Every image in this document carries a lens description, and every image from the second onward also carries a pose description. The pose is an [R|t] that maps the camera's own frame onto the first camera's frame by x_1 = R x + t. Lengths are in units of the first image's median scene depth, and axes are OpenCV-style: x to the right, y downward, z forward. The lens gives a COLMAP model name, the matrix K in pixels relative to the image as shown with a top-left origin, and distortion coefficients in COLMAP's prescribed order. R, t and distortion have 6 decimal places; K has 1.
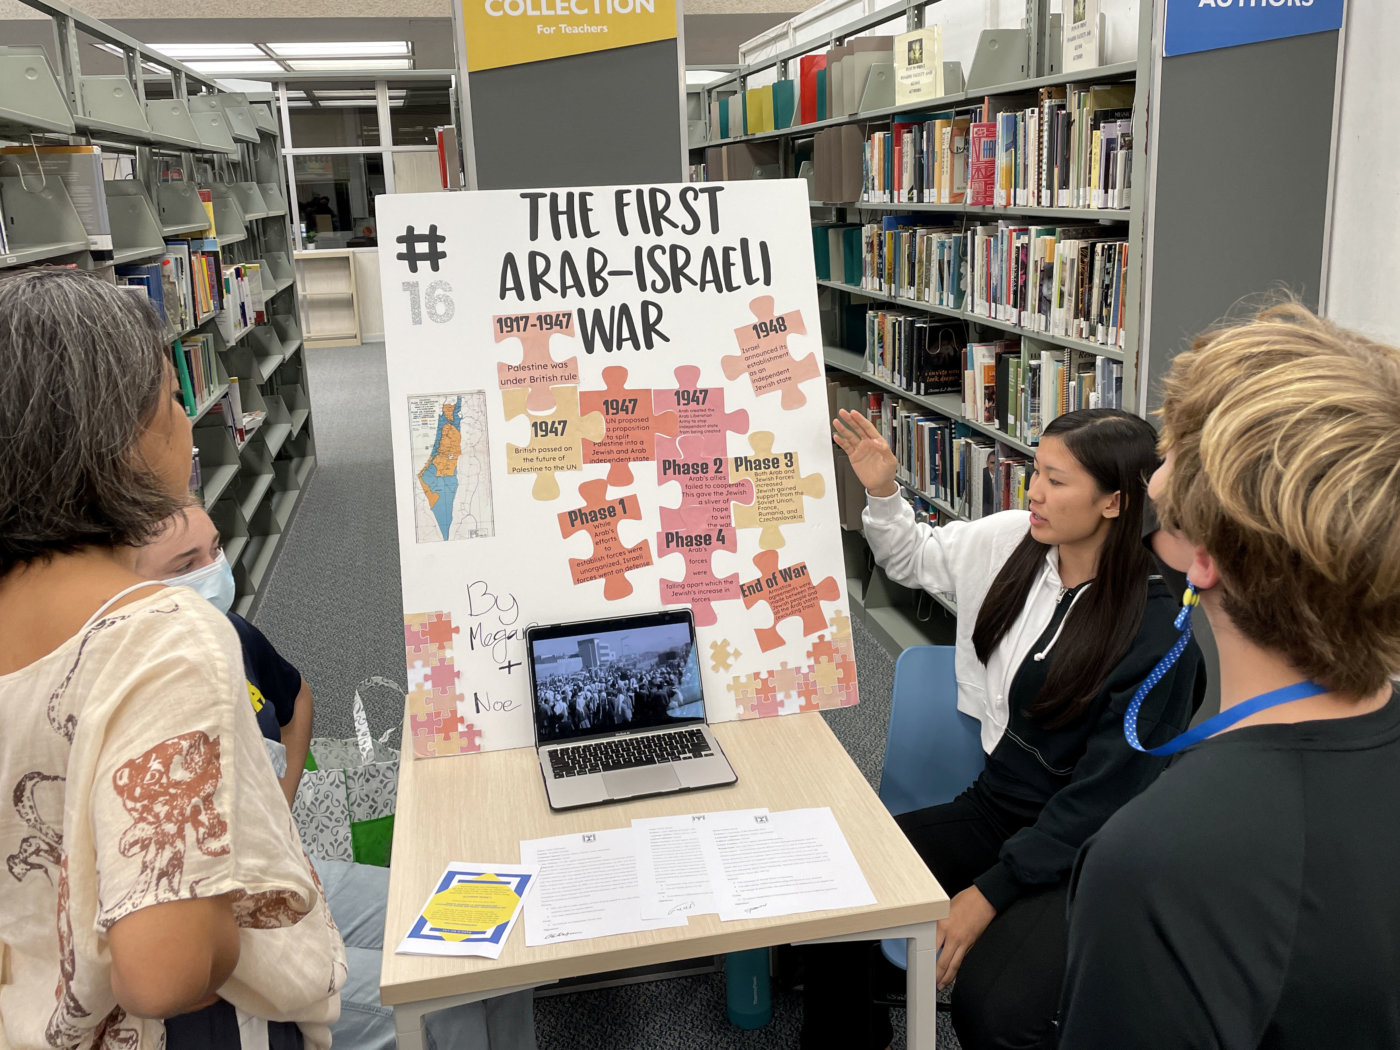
lens RADIAL K [[1290.1, 0, 699.7], [0, 1290.1, 521.4], [0, 0, 1]] dist [-0.007526, 0.000000]
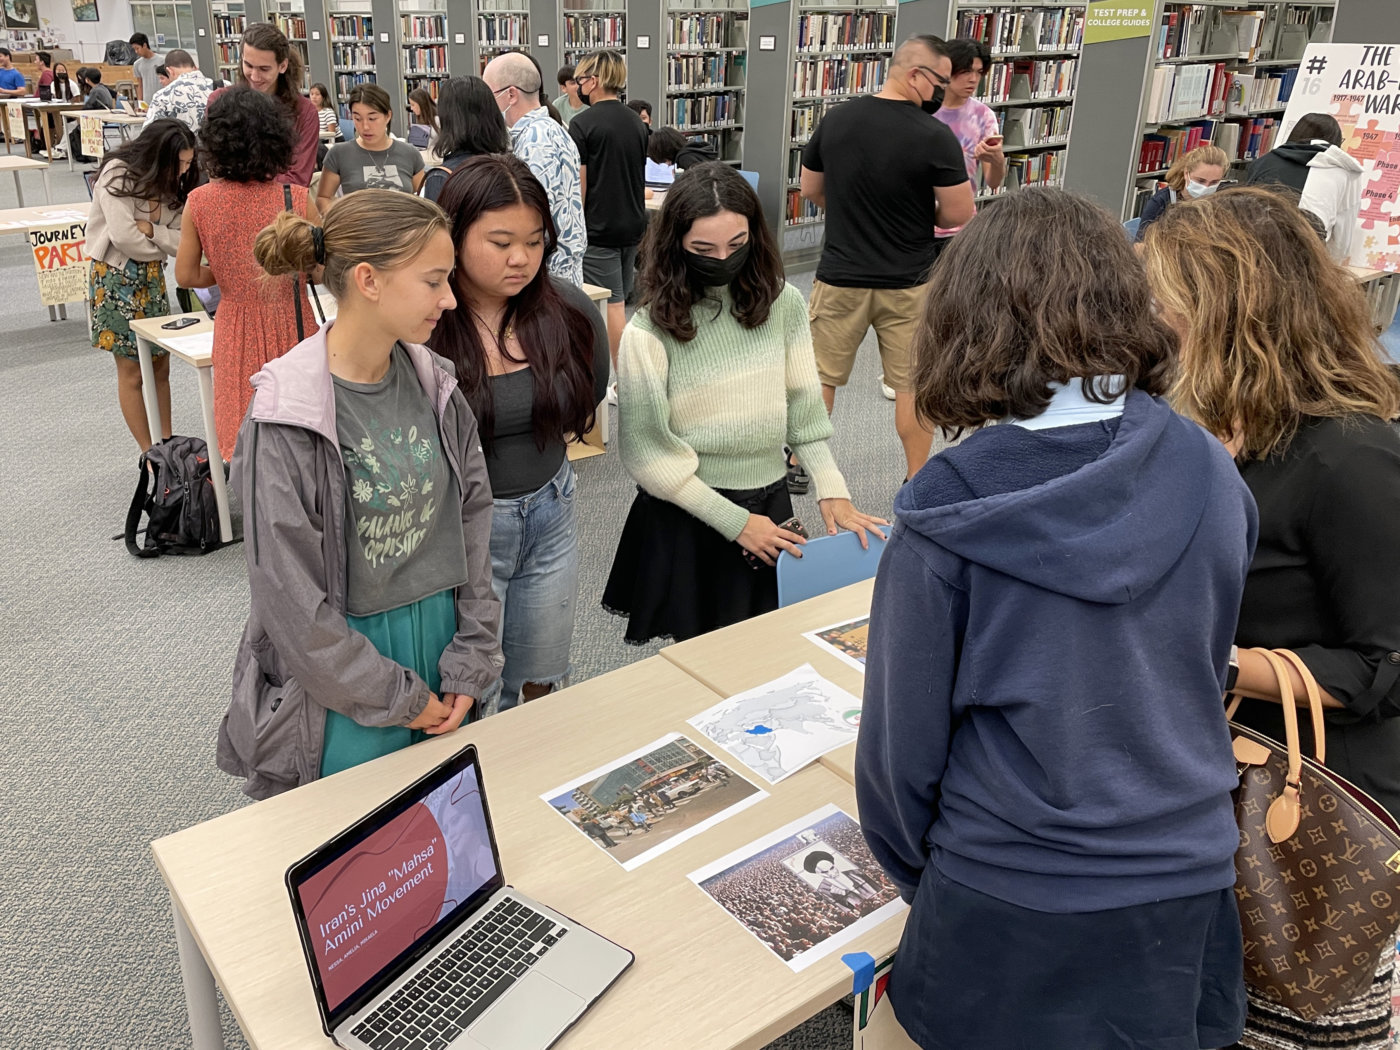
lens RADIAL K [[1290.1, 0, 700.2], [0, 1290.1, 524.5], [0, 0, 1]] dist [-0.007526, 0.000000]
pose [[0.475084, 0.359198, -0.803289, 1.602204], [-0.232559, 0.931685, 0.279070, 0.219421], [0.848653, 0.054231, 0.526163, -1.380152]]
